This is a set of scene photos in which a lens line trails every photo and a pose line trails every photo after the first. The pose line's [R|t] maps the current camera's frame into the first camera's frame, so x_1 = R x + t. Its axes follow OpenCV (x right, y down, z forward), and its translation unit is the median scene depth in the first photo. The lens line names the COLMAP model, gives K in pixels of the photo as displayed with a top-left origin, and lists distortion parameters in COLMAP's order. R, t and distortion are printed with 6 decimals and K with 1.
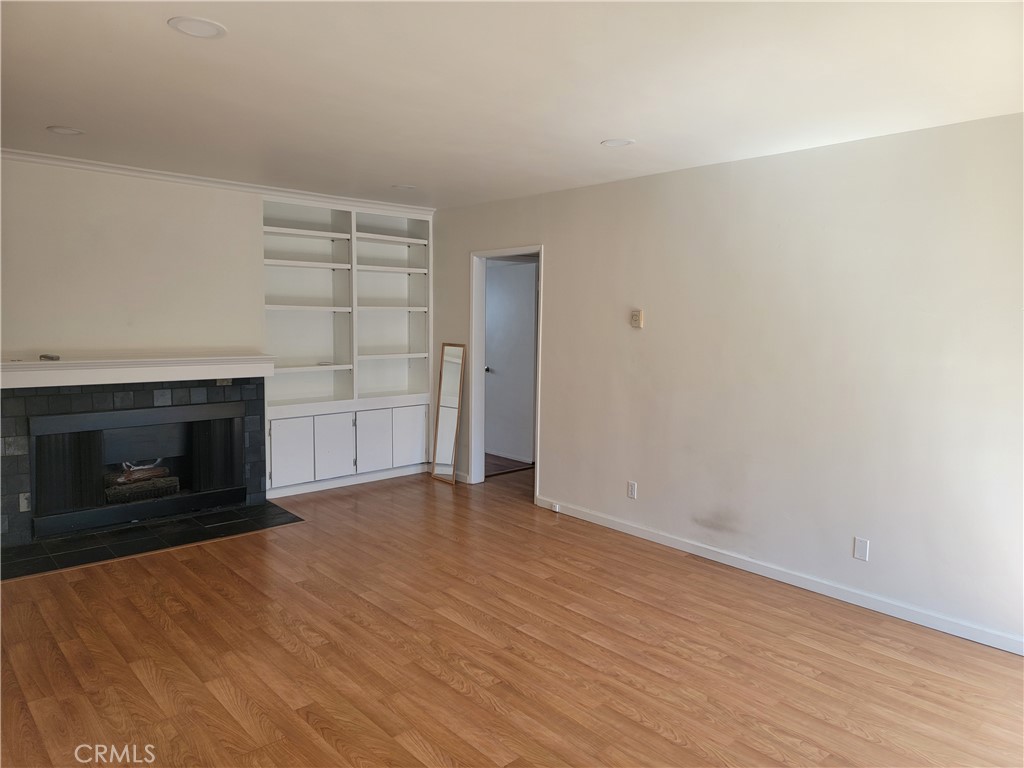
lens RADIAL K [[708.7, 0, 510.2], [0, 708.7, 379.5], [0, 0, 1]] dist [0.098537, -0.079263]
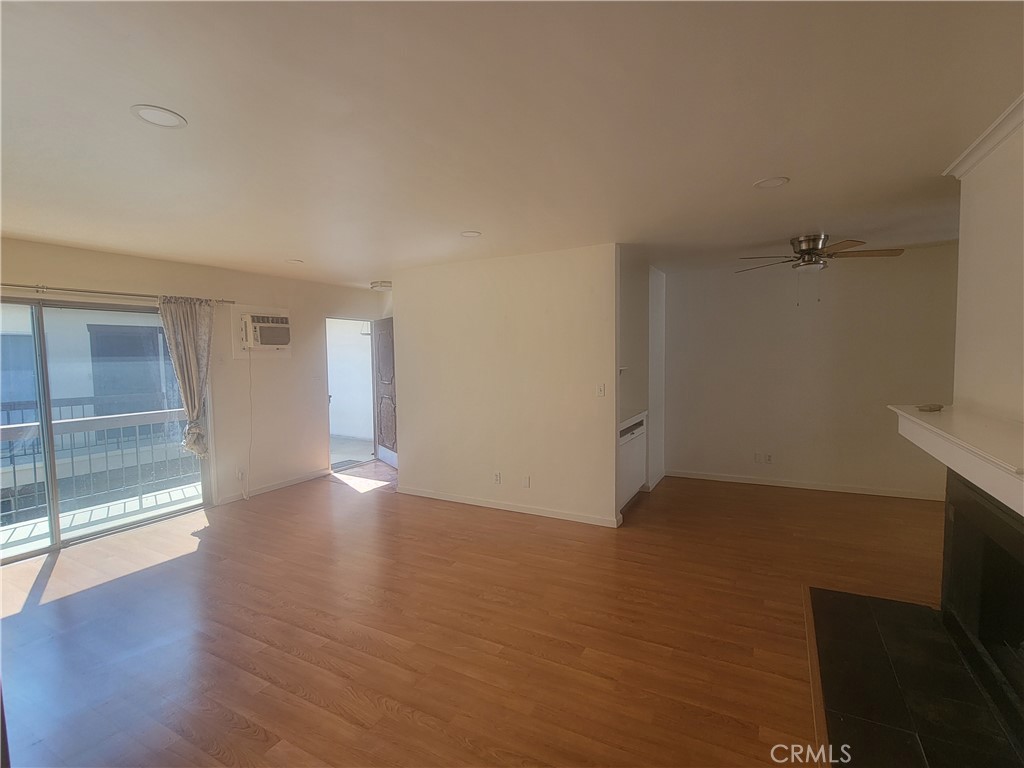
lens RADIAL K [[490.4, 0, 514.8], [0, 490.4, 387.1], [0, 0, 1]] dist [-0.003359, -0.000334]
pose [[-0.940747, 0.020893, -0.338466, -0.010009], [-0.030935, 0.988651, 0.147008, -0.127876], [0.337696, 0.148768, -0.929424, 1.434747]]
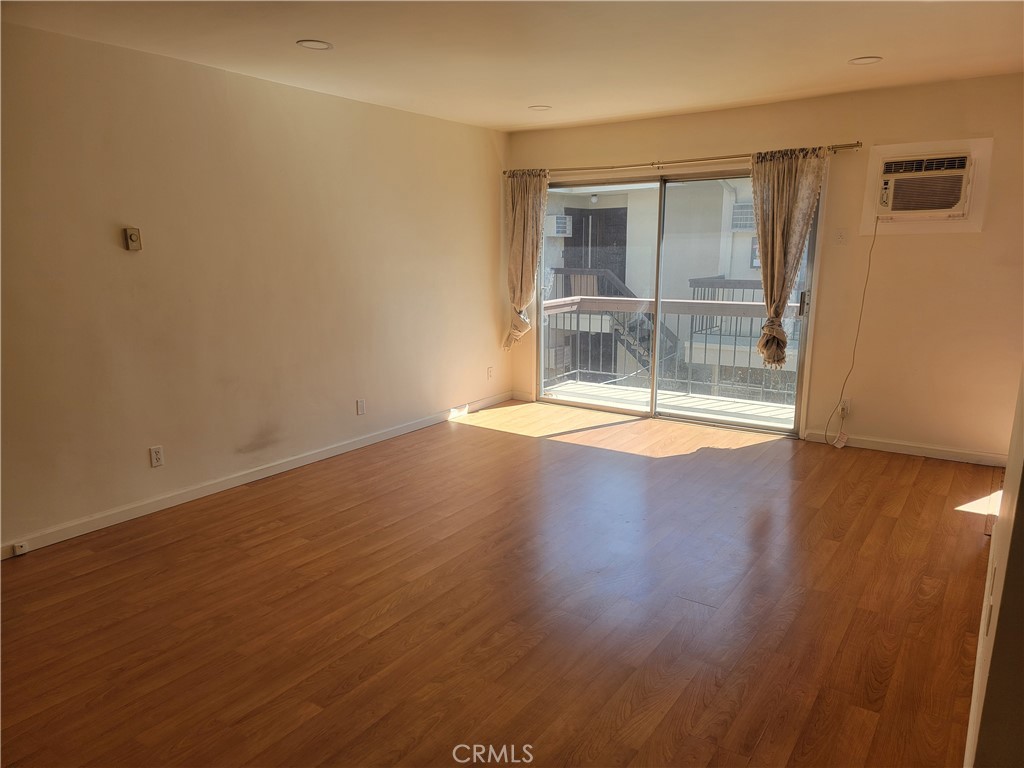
lens RADIAL K [[698.7, 0, 512.3], [0, 698.7, 410.9], [0, 0, 1]] dist [0.079984, -0.072378]
pose [[-0.229345, -0.238470, 0.943681, -0.783442], [0.093234, 0.959683, 0.265172, -0.082869], [-0.968870, 0.148799, -0.197865, 0.889298]]
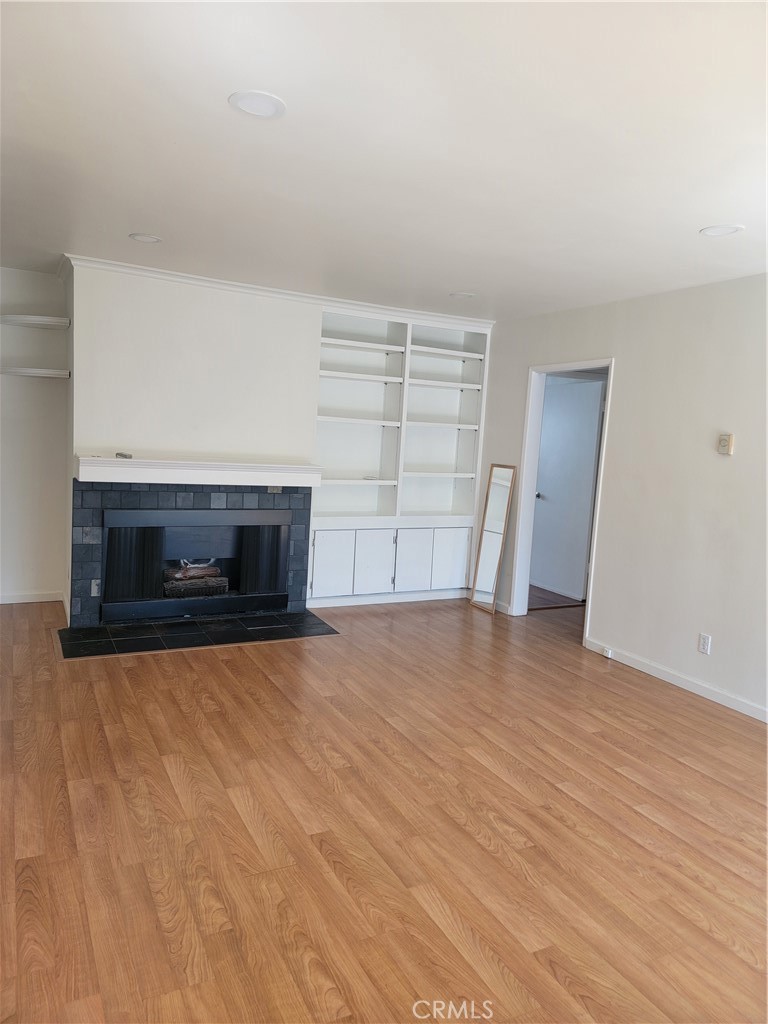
lens RADIAL K [[708.7, 0, 379.8], [0, 708.7, 510.7], [0, 0, 1]] dist [0.098537, -0.079263]
pose [[0.967124, 0.068528, -0.244897, -0.005484], [-0.066787, 0.997648, 0.015416, 0.010103], [0.245378, 0.001447, 0.969426, 0.075158]]
